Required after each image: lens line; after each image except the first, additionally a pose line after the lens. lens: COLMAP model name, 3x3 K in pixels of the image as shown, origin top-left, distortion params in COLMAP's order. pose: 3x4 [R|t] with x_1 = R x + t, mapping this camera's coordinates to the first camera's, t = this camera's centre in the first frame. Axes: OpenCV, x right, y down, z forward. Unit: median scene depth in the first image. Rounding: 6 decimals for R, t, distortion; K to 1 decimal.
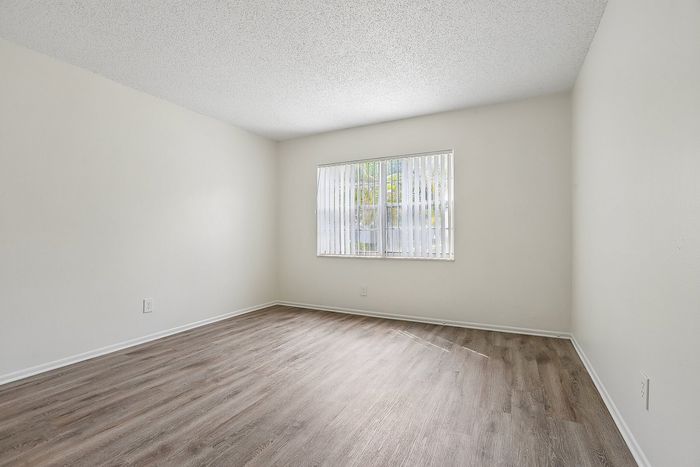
lens RADIAL K [[318.8, 0, 348.0], [0, 318.8, 234.5], [0, 0, 1]] dist [-0.056988, 0.023653]
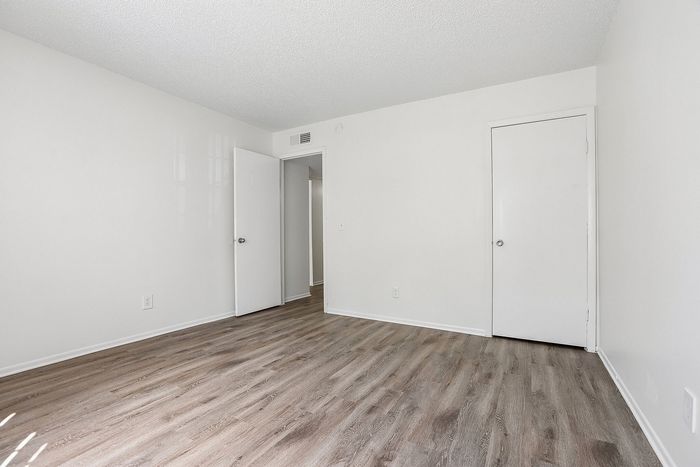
lens RADIAL K [[318.8, 0, 348.0], [0, 318.8, 234.5], [0, 0, 1]] dist [-0.056988, 0.023653]
pose [[-0.999056, 0.005909, 0.043043, -0.366681], [0.005741, 0.999975, -0.004031, 0.025917], [-0.043066, -0.003780, -0.999065, 2.046533]]
